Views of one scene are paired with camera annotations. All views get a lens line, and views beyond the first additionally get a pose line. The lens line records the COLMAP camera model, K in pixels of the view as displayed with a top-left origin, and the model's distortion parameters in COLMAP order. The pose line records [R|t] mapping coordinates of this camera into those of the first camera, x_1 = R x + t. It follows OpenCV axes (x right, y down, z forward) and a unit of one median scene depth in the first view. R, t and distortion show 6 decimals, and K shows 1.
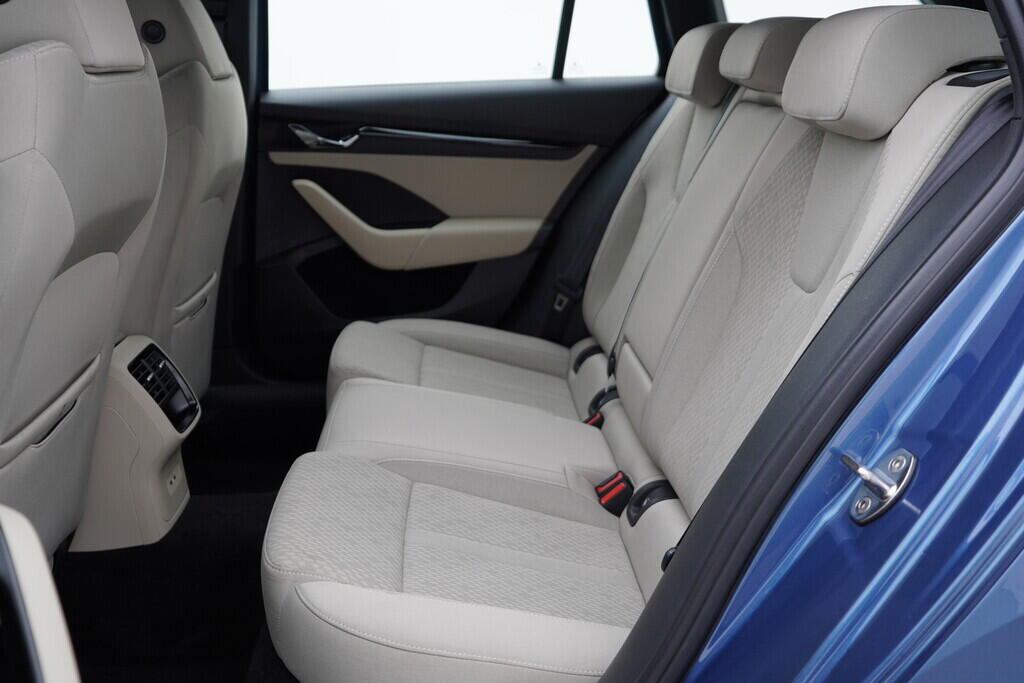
lens RADIAL K [[1054.1, 0, 512.0], [0, 1054.1, 341.5], [0, 0, 1]] dist [0.010730, 0.014149]
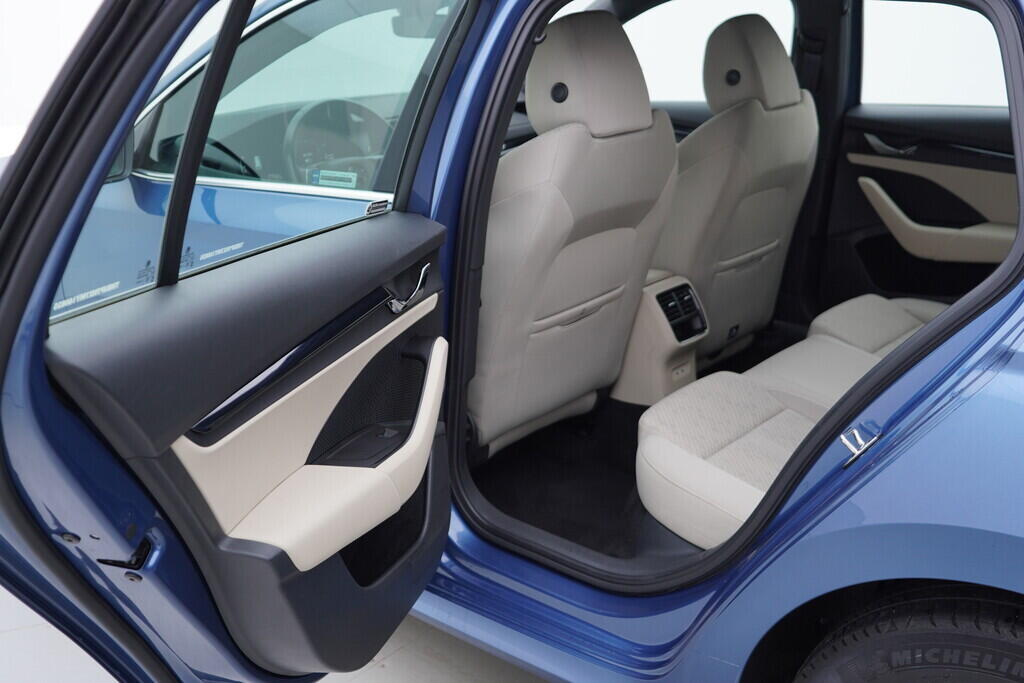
lens RADIAL K [[1054.1, 0, 512.0], [0, 1054.1, 341.5], [0, 0, 1]] dist [0.010730, 0.014149]
pose [[0.707706, 0.222069, -0.670699, 0.410656], [-0.171366, 0.974924, 0.141977, -0.069835], [0.685409, 0.014457, 0.728015, -0.228786]]
